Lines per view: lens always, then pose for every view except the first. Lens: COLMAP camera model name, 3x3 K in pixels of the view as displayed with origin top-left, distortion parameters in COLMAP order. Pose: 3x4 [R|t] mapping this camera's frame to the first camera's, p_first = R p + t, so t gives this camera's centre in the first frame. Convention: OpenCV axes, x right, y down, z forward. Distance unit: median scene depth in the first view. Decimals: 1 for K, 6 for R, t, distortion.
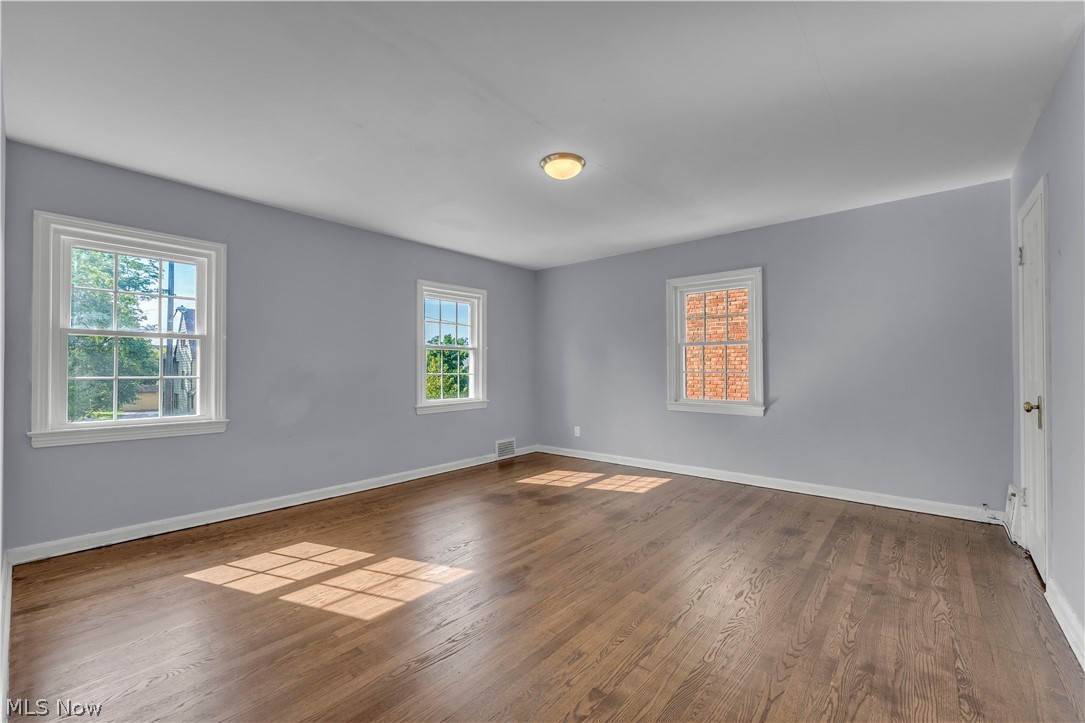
lens RADIAL K [[444.1, 0, 540.2], [0, 444.1, 364.2], [0, 0, 1]] dist [0.013371, -0.000190]
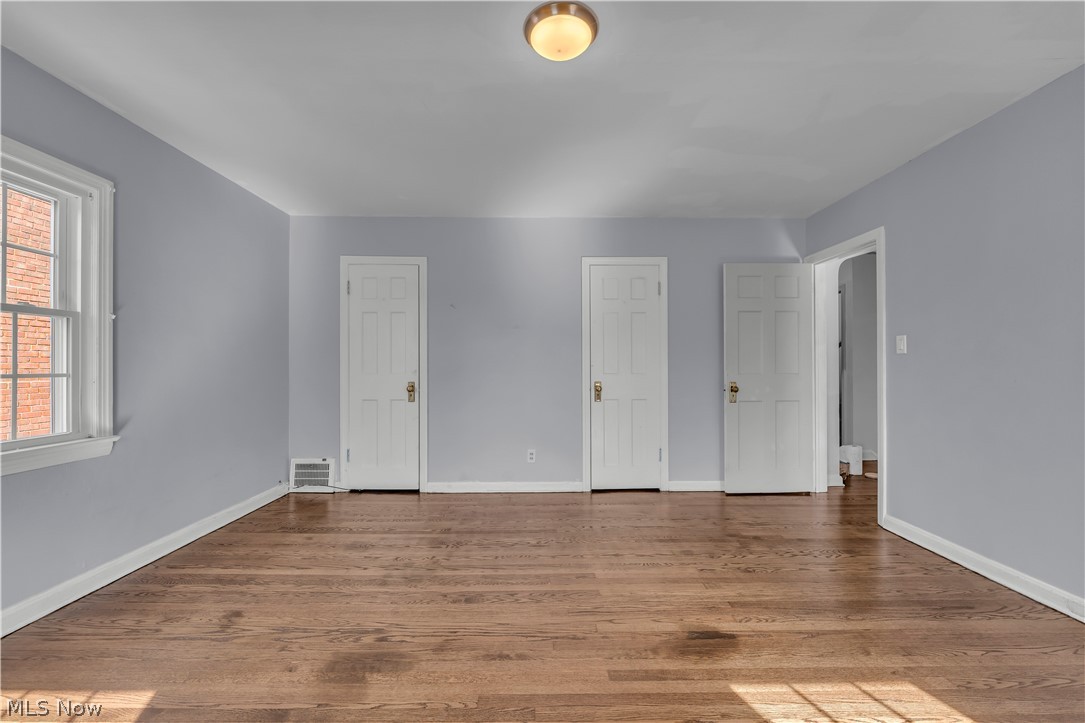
lens RADIAL K [[444.1, 0, 540.2], [0, 444.1, 364.2], [0, 0, 1]] dist [0.013371, -0.000190]
pose [[-0.655057, 0.003078, 0.755573, -0.377361], [-0.006522, 0.999931, -0.009728, 0.012416], [-0.755551, -0.011301, -0.654992, 1.361324]]
